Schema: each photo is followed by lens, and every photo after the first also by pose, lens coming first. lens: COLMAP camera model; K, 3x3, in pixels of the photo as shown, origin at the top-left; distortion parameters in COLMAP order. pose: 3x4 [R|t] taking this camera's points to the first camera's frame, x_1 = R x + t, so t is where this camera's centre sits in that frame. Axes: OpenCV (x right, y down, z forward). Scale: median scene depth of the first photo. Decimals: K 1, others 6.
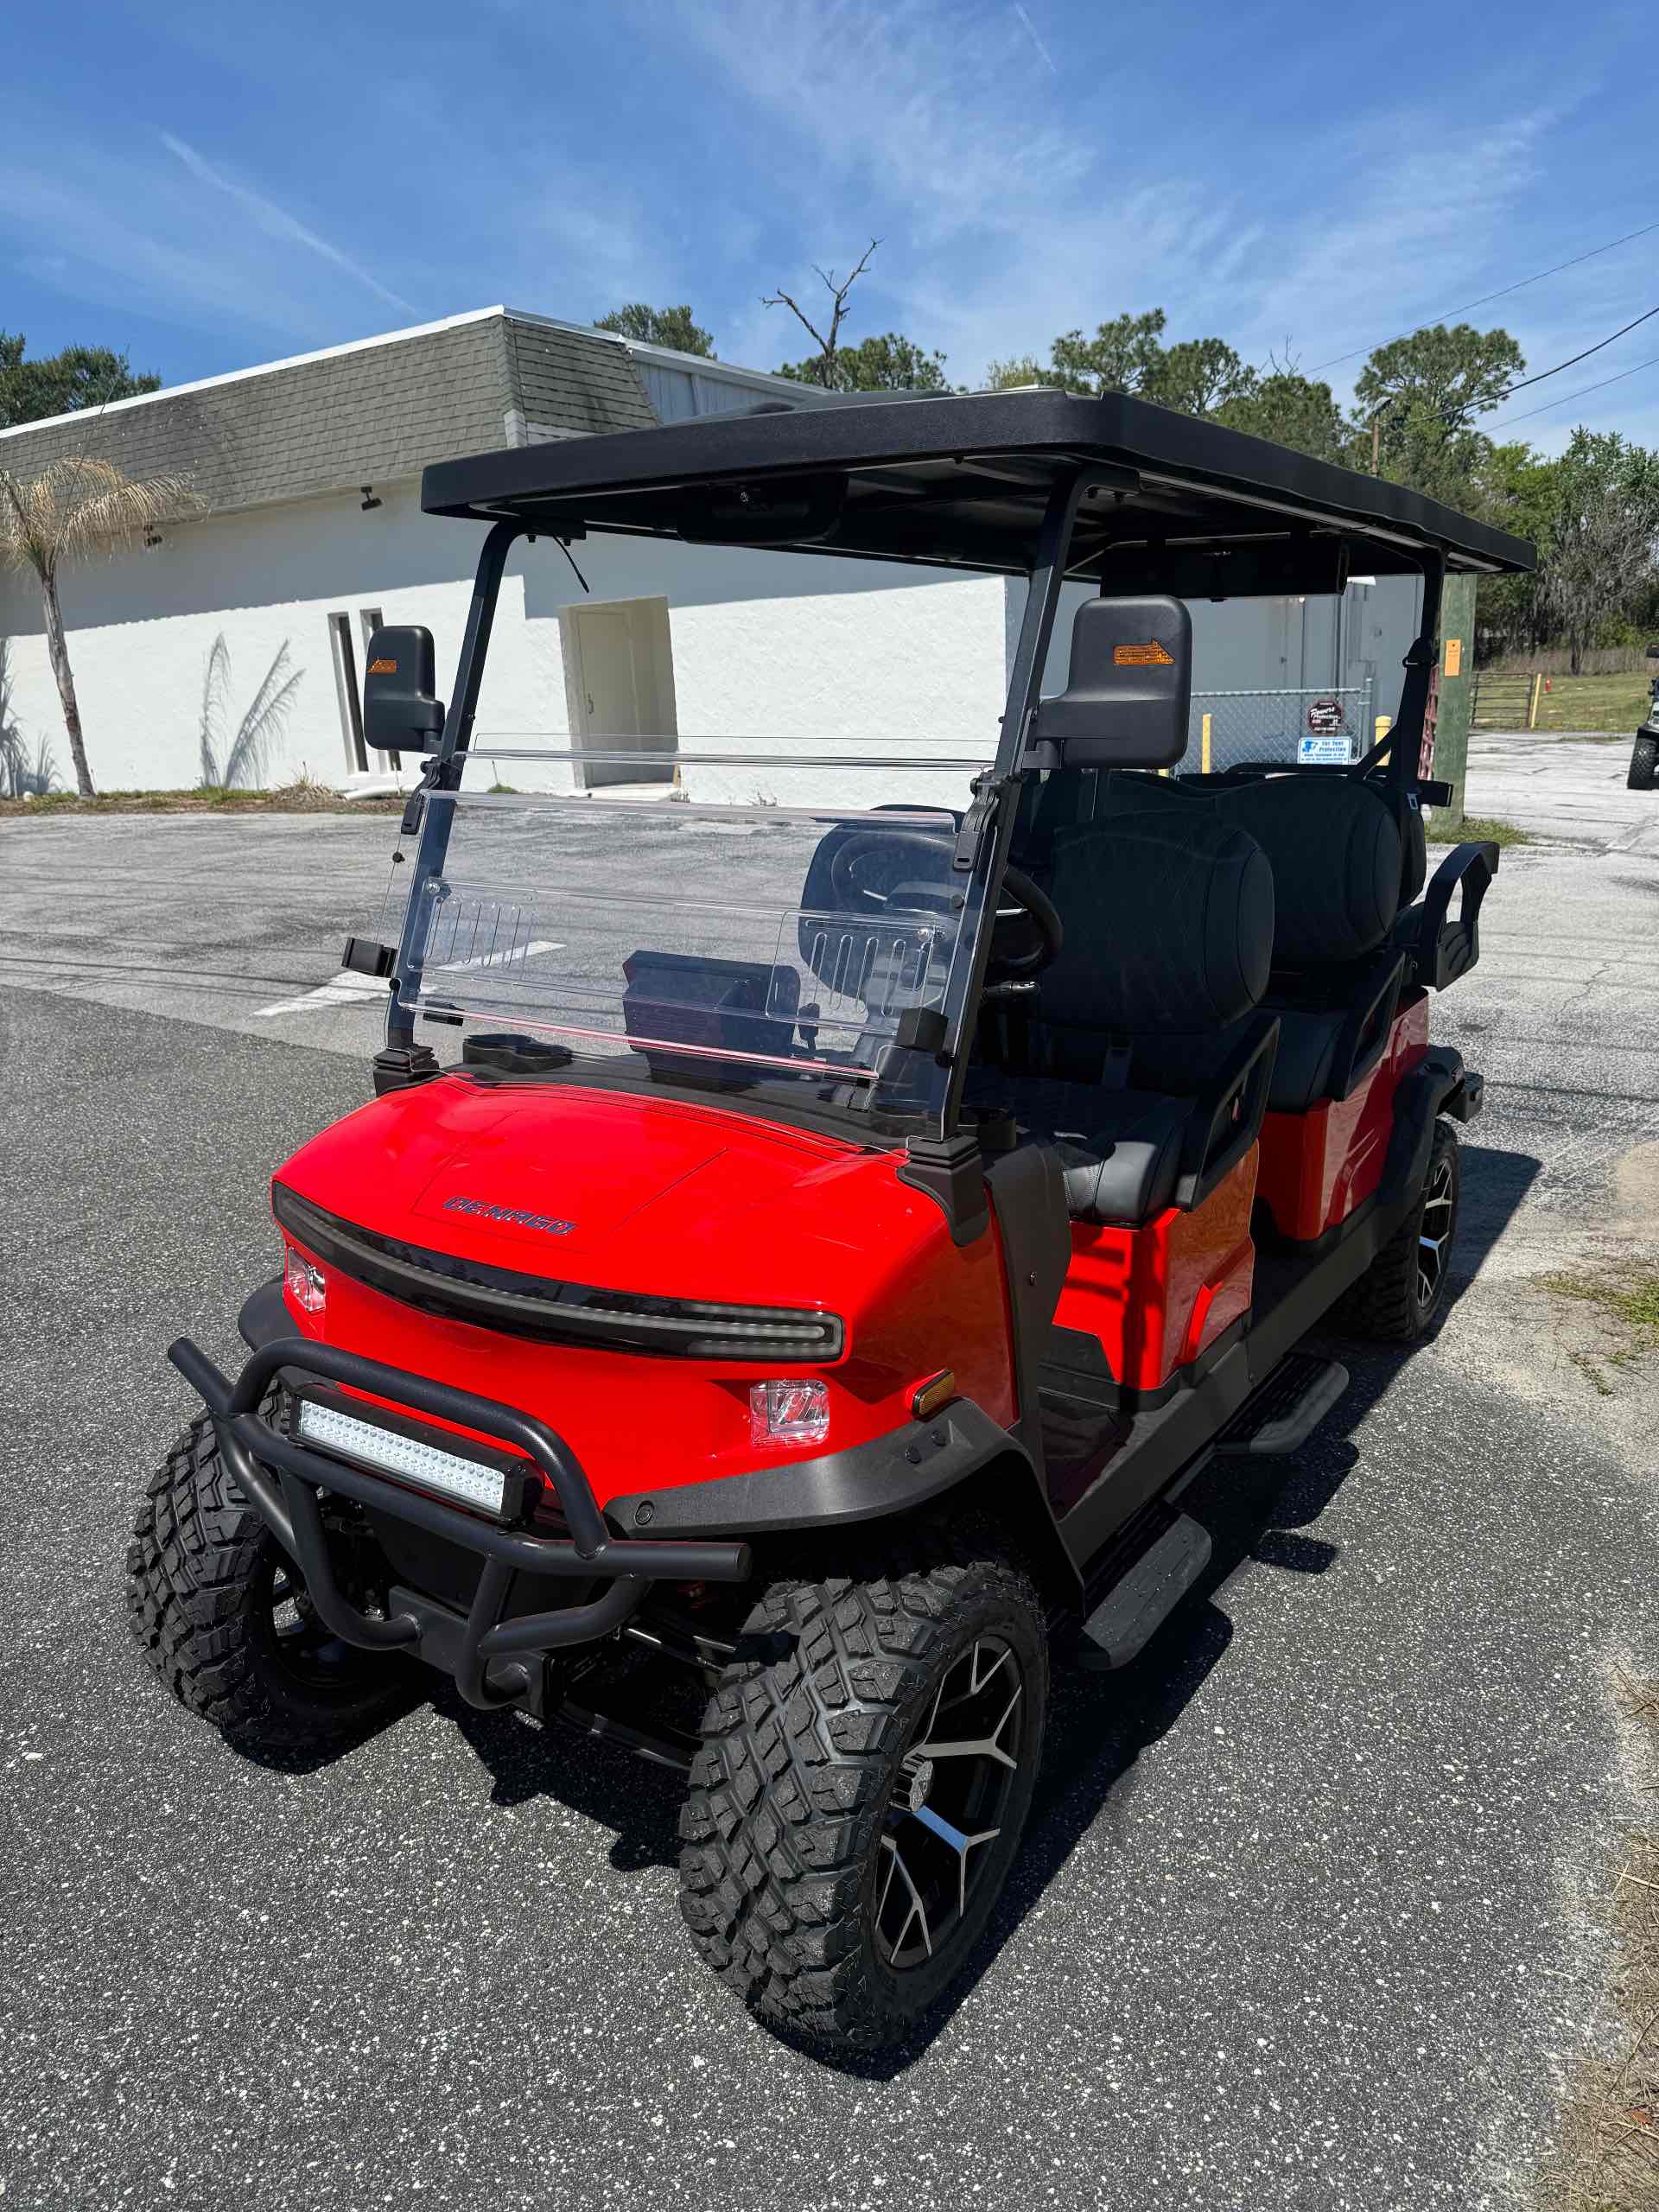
lens RADIAL K [[1538.3, 0, 808.8], [0, 1538.3, 1116.0], [0, 0, 1]] dist [0.006116, -0.009842]
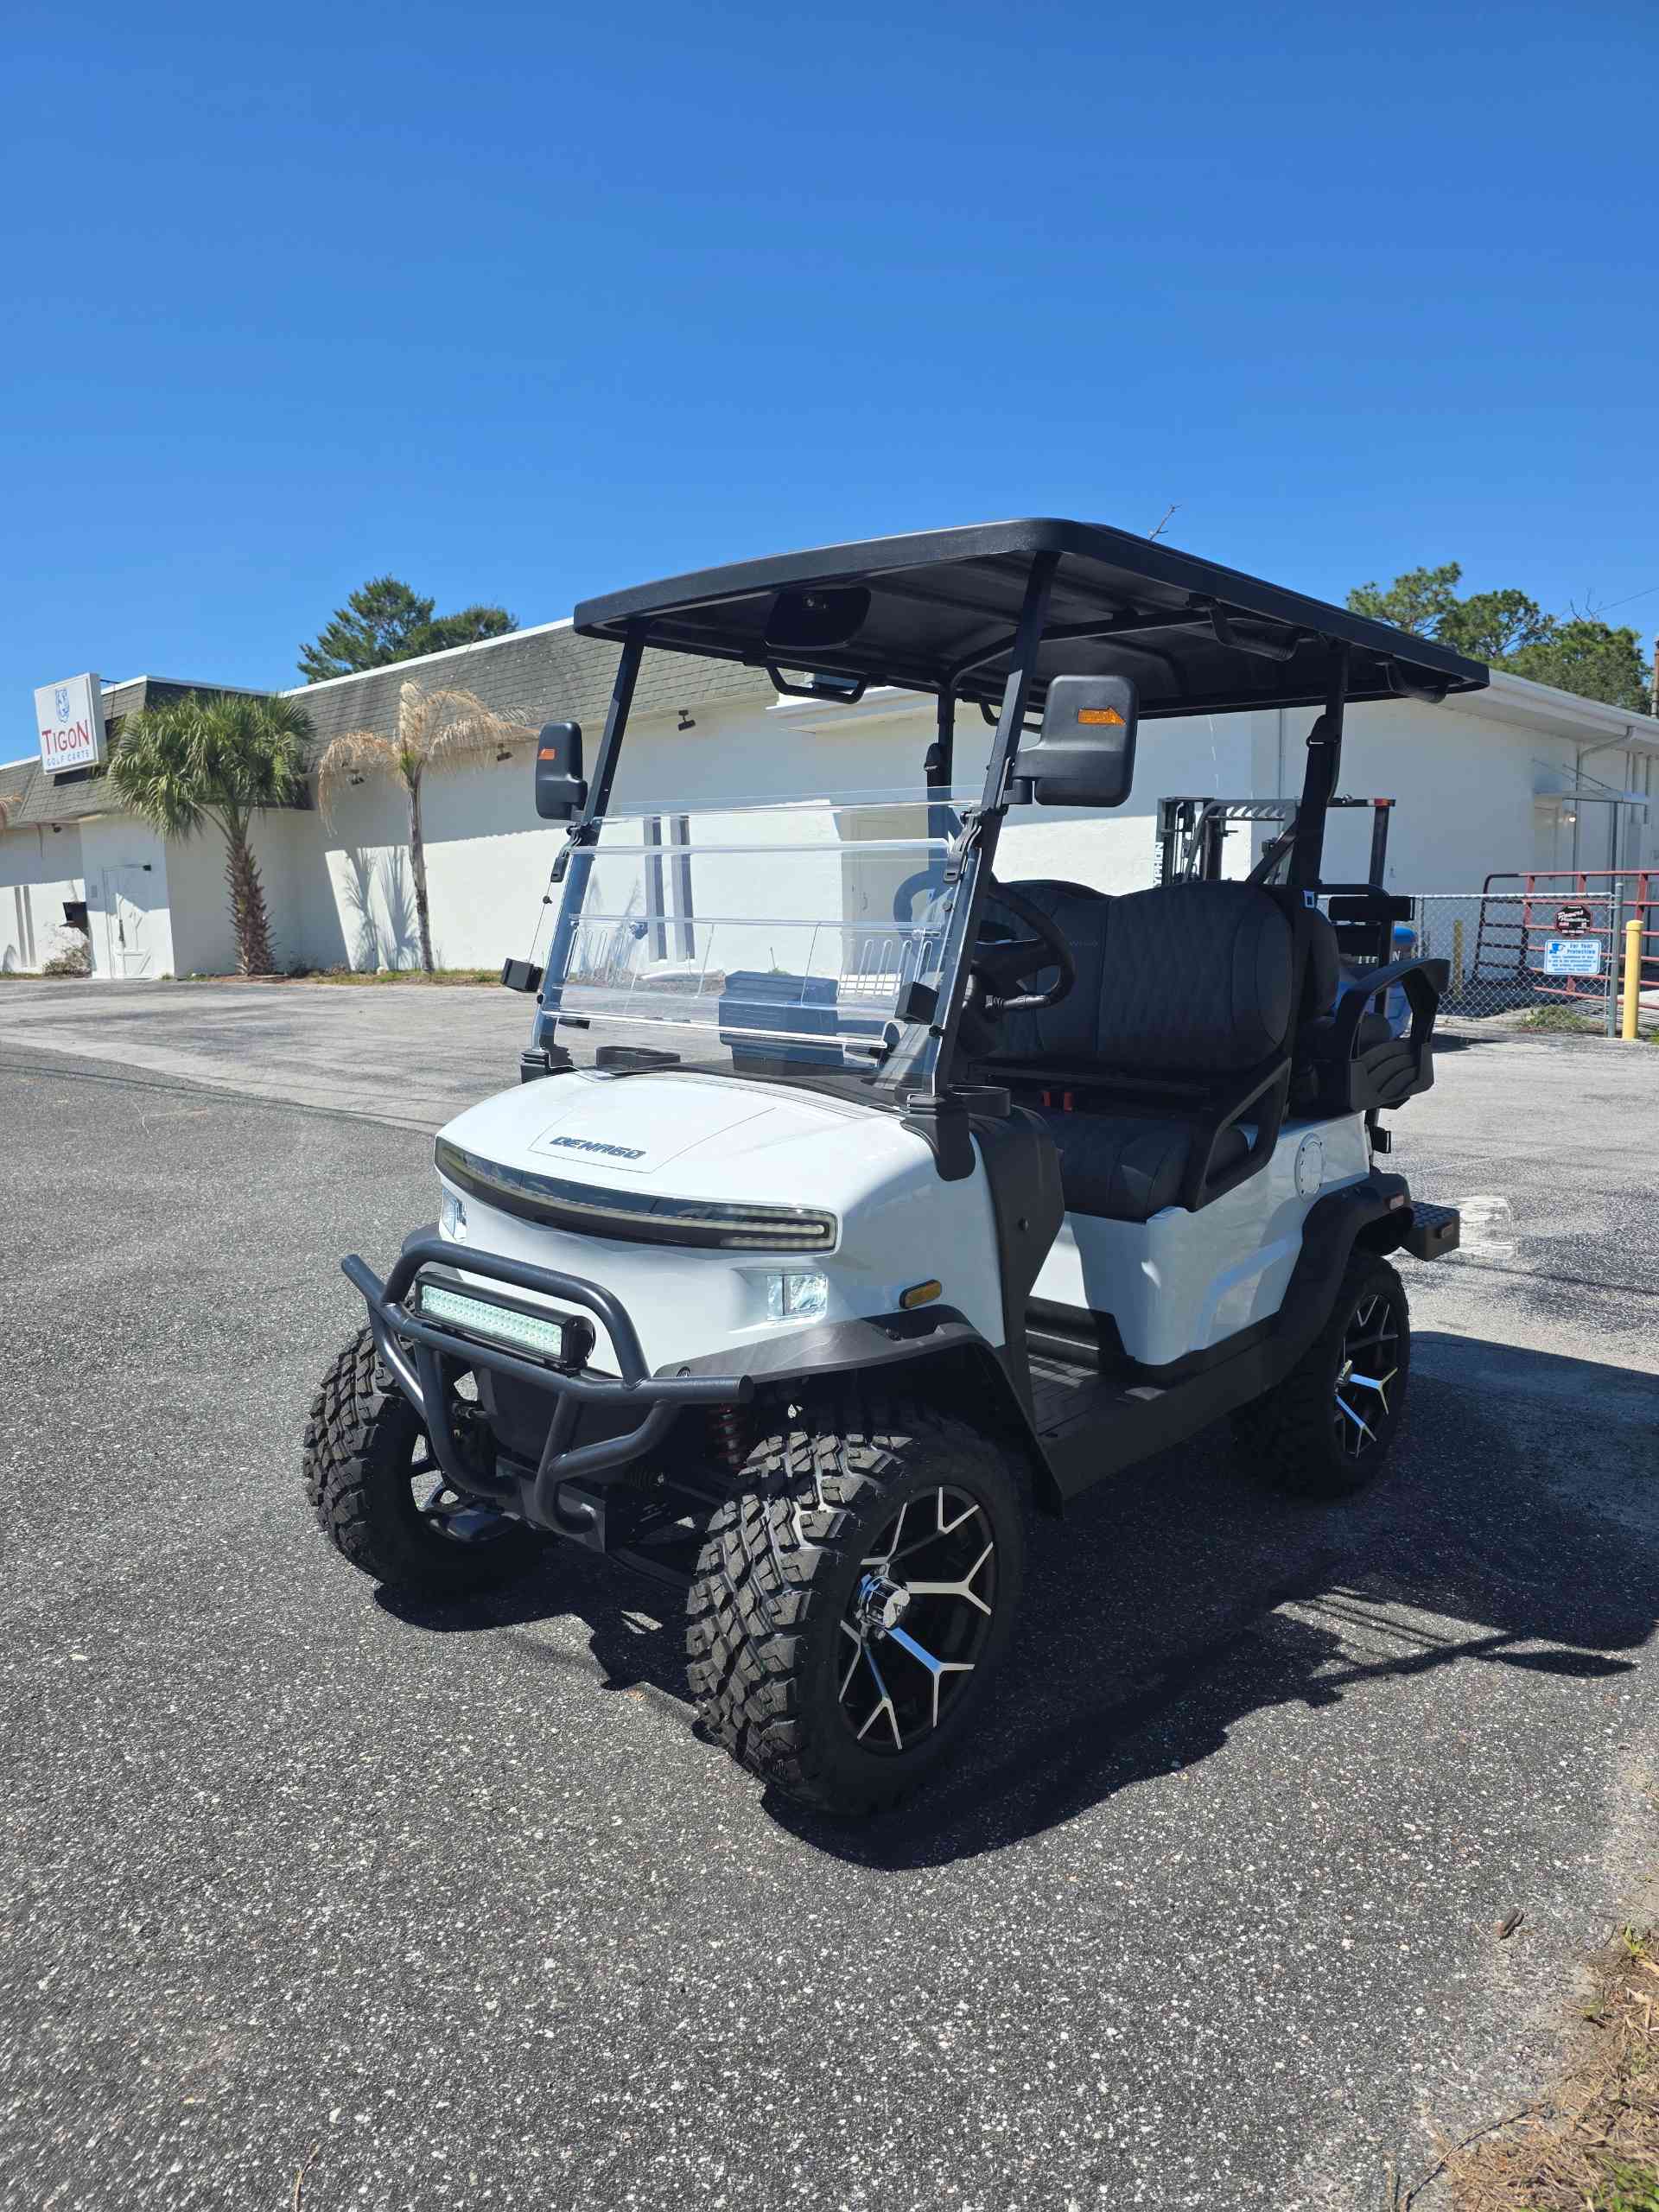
lens RADIAL K [[1460.3, 0, 851.8], [0, 1460.3, 1139.8], [0, 0, 1]] dist [0.055033, -0.049775]
pose [[0.985072, 0.050339, -0.164616, 0.187124], [-0.069396, 0.991266, -0.112144, 0.117057], [0.157533, 0.121894, 0.979962, -0.004387]]
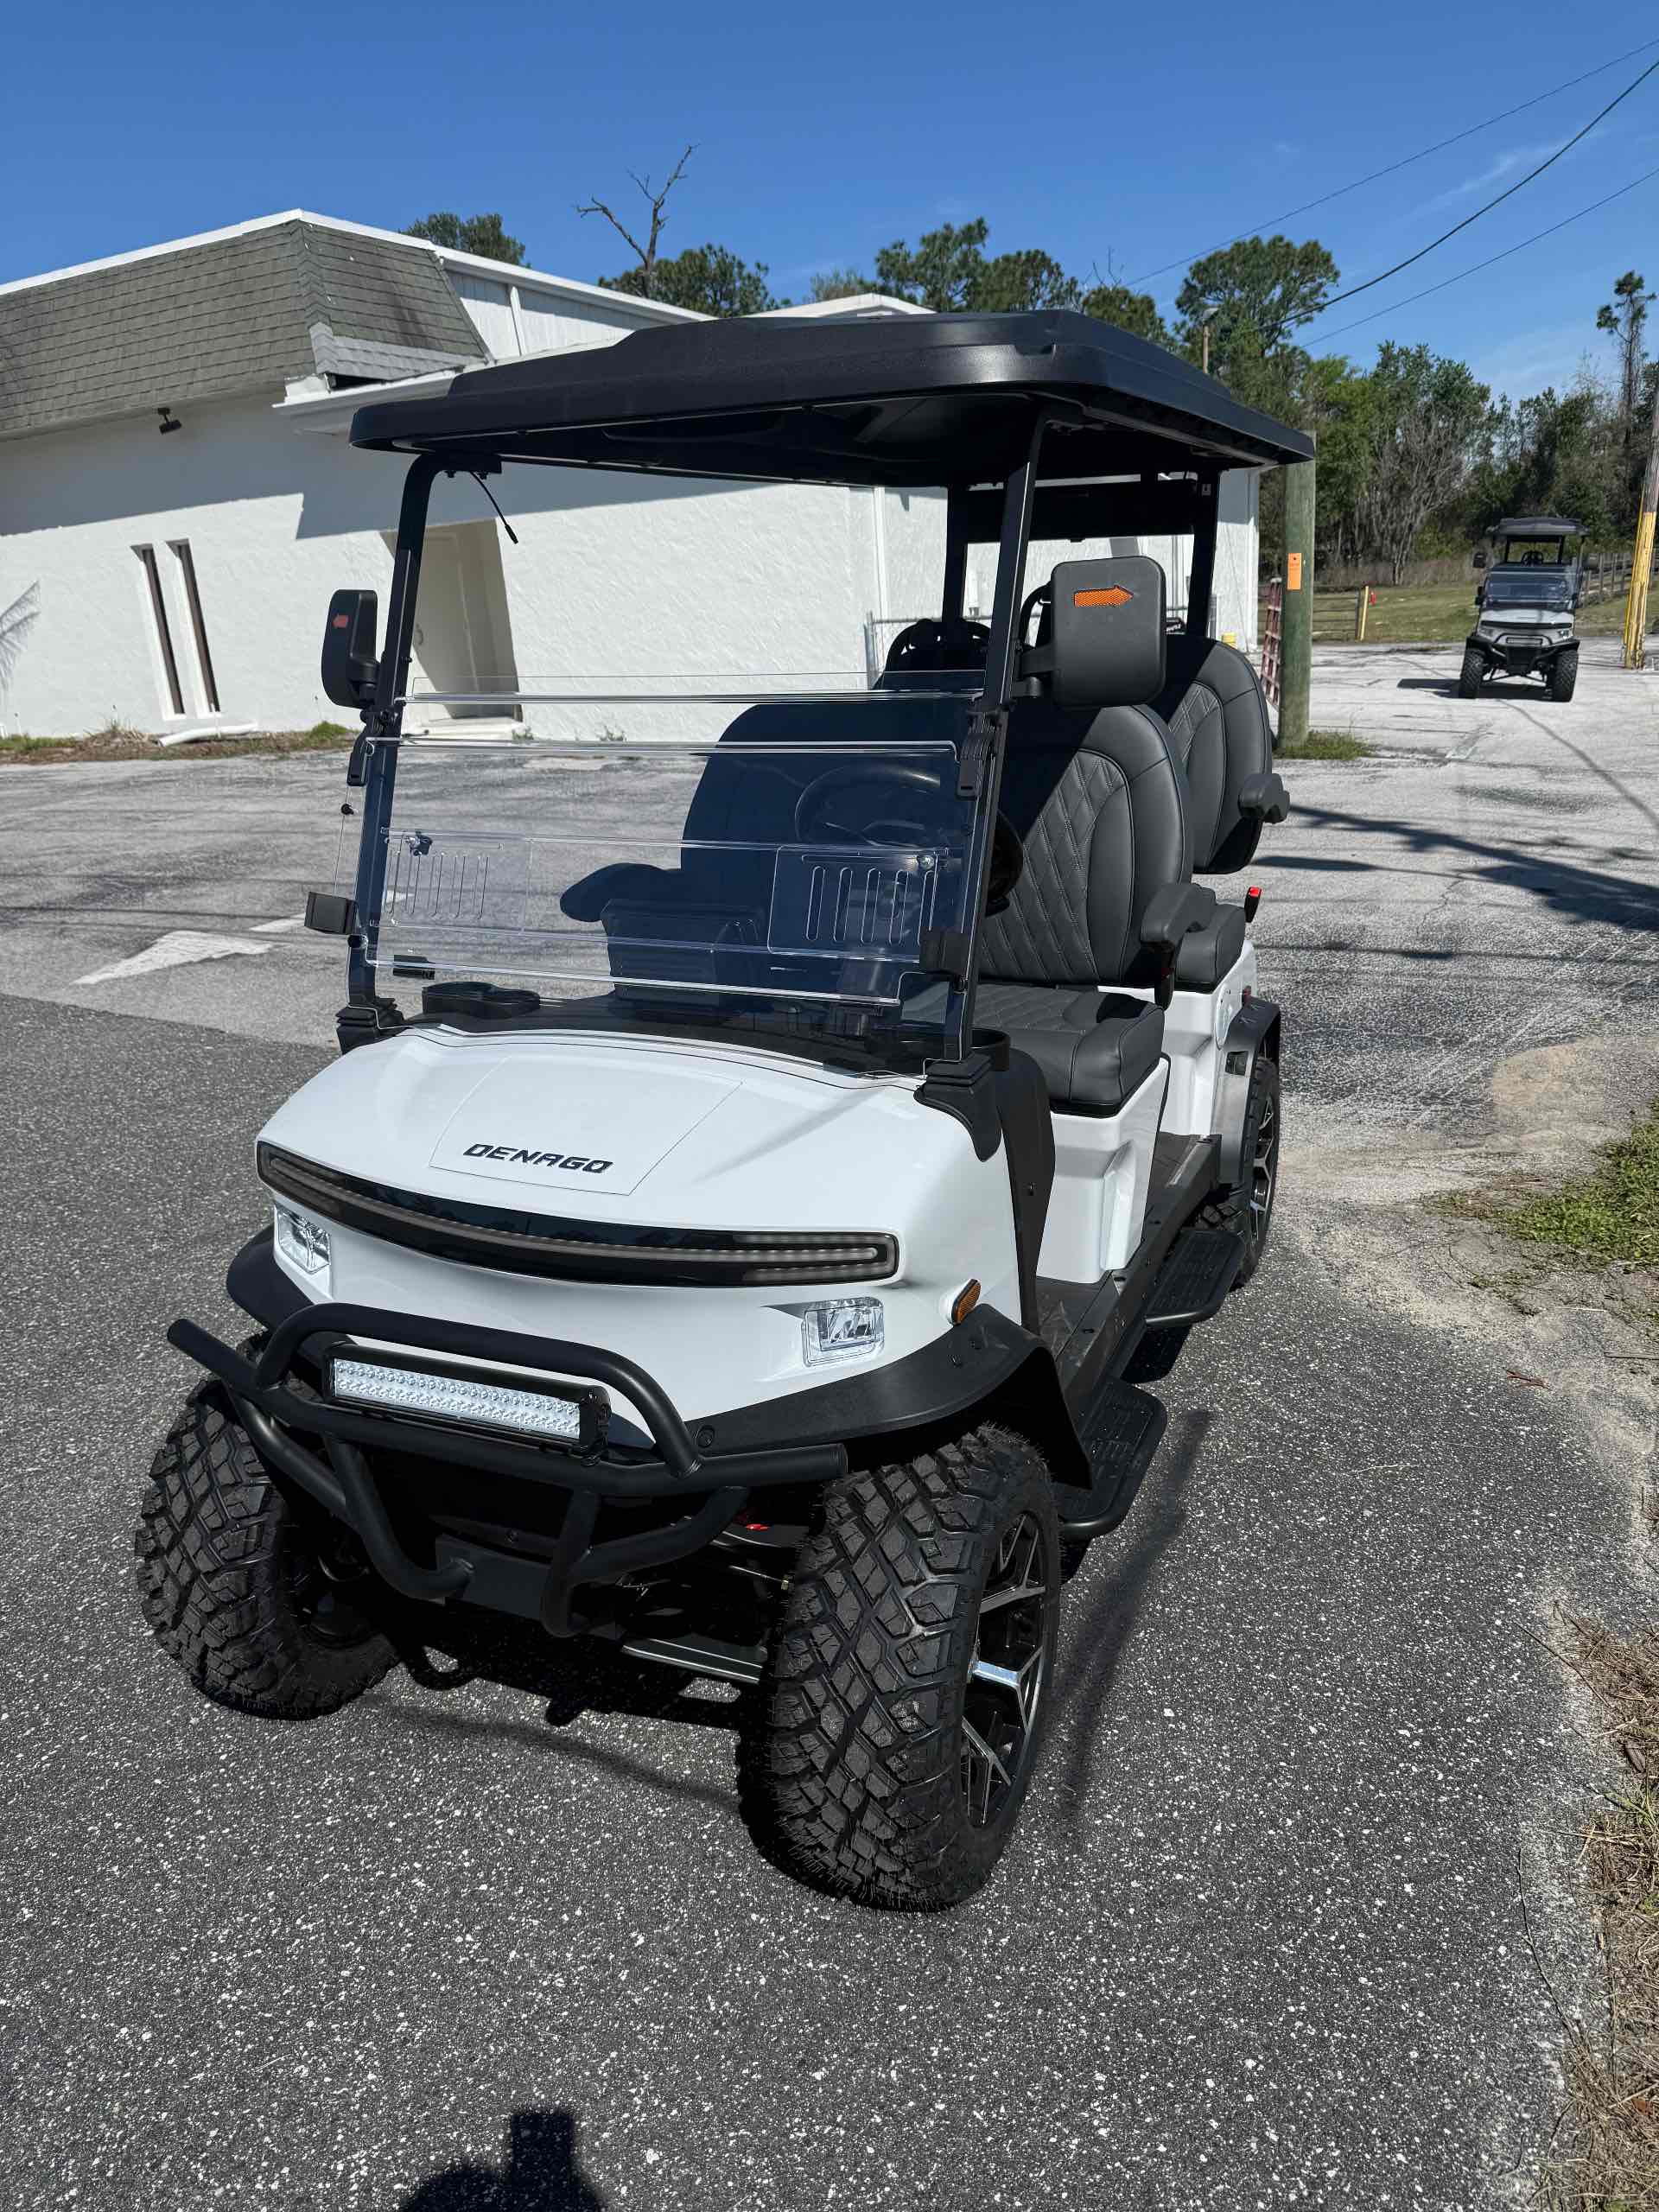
lens RADIAL K [[1538.3, 0, 819.0], [0, 1538.3, 1113.6], [0, 0, 1]] dist [0.006116, -0.009842]
pose [[0.994028, -0.052375, 0.095732, -0.020332], [0.048185, 0.997798, 0.045569, -0.024821], [-0.097908, -0.040684, 0.994364, 0.081211]]
